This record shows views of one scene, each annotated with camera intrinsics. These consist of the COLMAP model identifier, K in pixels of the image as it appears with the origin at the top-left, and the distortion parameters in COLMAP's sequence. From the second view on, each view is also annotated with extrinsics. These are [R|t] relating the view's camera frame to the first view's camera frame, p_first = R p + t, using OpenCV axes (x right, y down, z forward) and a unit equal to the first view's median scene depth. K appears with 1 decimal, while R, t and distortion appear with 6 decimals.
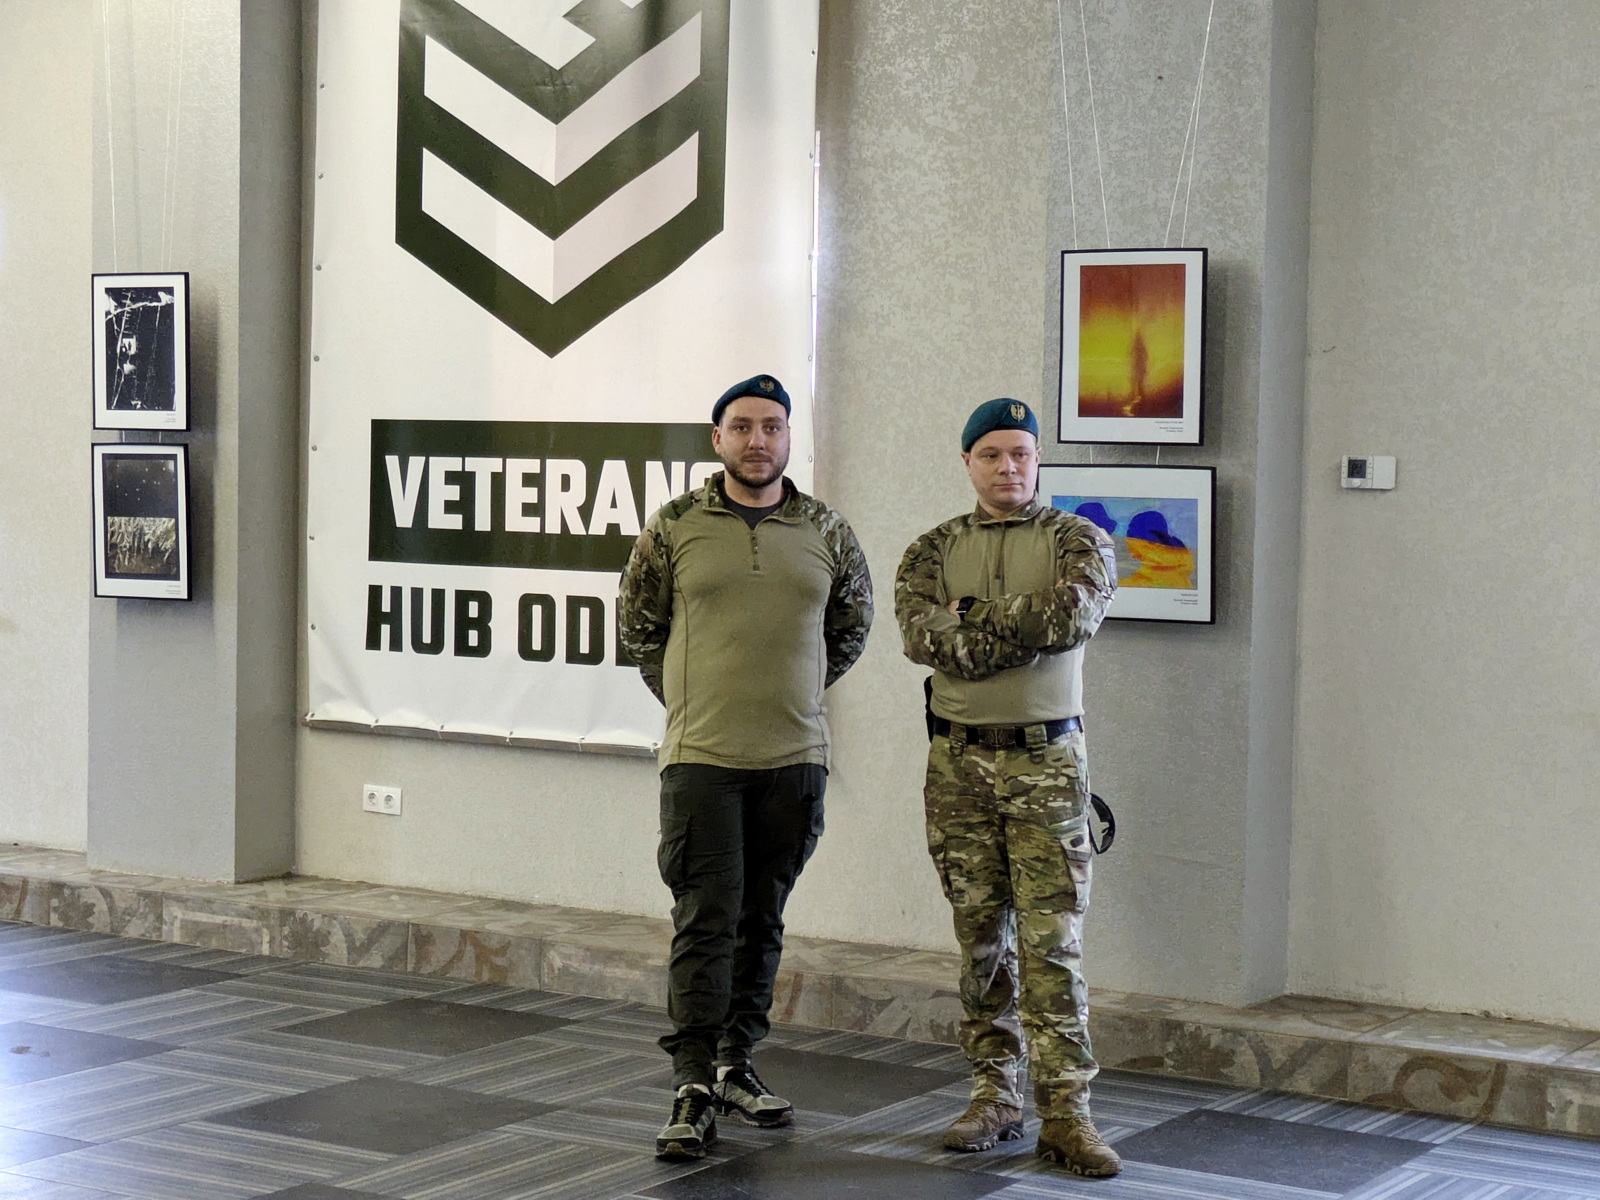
lens RADIAL K [[2896.6, 0, 835.3], [0, 2896.6, 636.7], [0, 0, 1]] dist [0.094676, 0.000000]
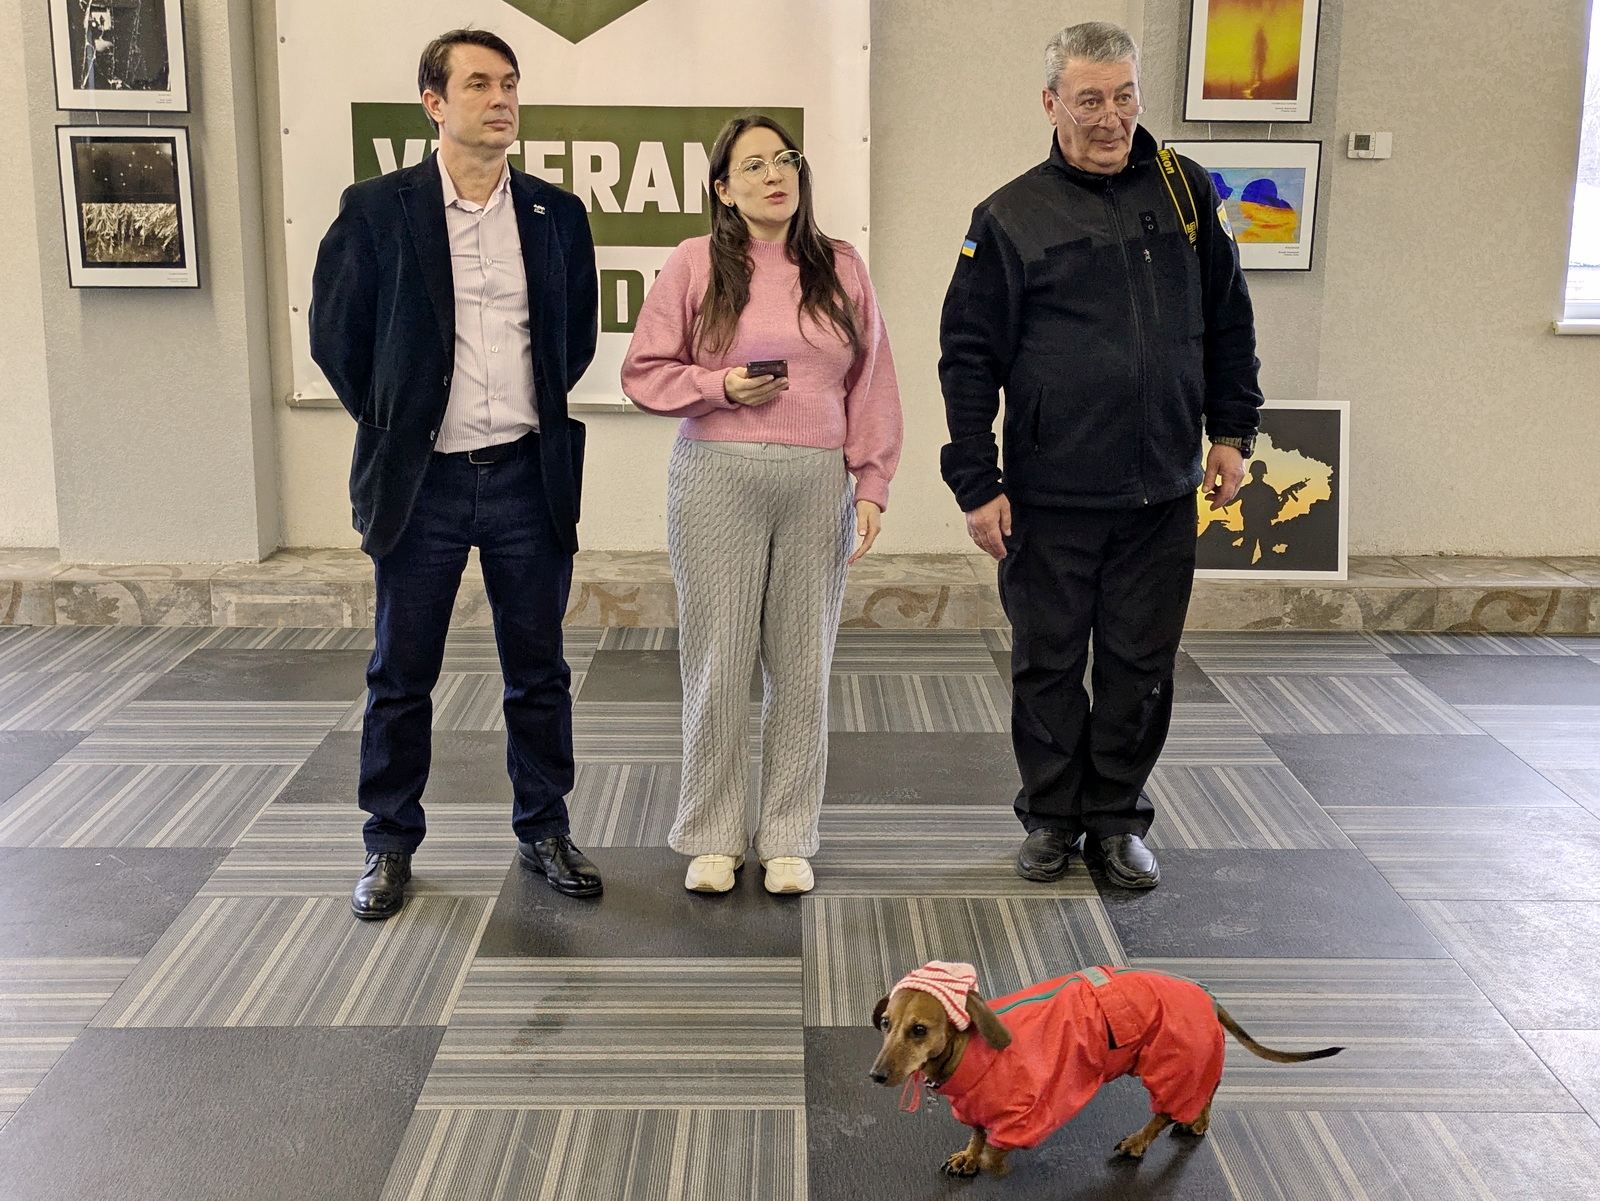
lens RADIAL K [[2002.4, 0, 803.6], [0, 2002.4, 585.2], [0, 0, 1]] dist [0.060964, 0.000000]
pose [[0.848273, -0.118824, 0.516056, -0.472455], [0.038959, 0.985863, 0.162960, -0.018832], [-0.528124, -0.118130, 0.840910, 0.340063]]
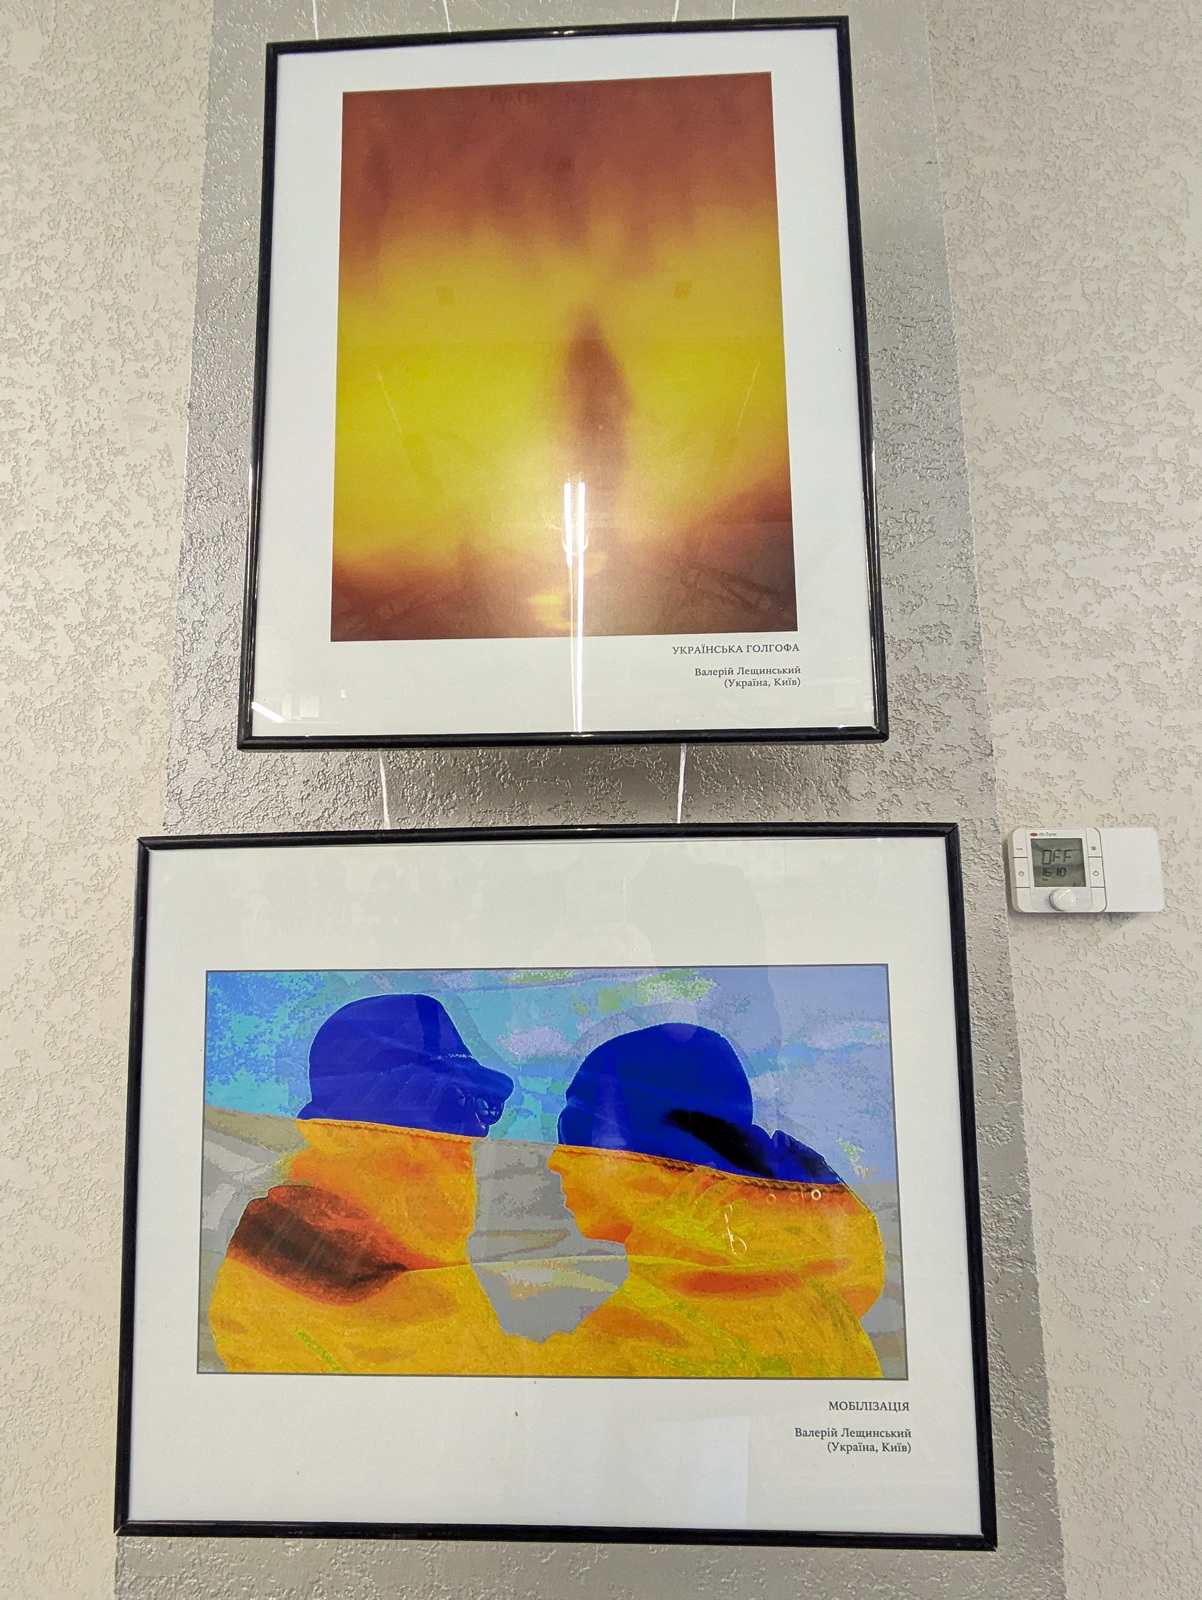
lens RADIAL K [[894.1, 0, 564.6], [0, 894.1, 788.7], [0, 0, 1]] dist [0.000965, 0.000518]
pose [[0.889178, 0.041178, 0.455704, 0.062589], [0.056150, 0.978595, -0.197989, -0.044355], [-0.454102, 0.201635, 0.867833, 0.863612]]
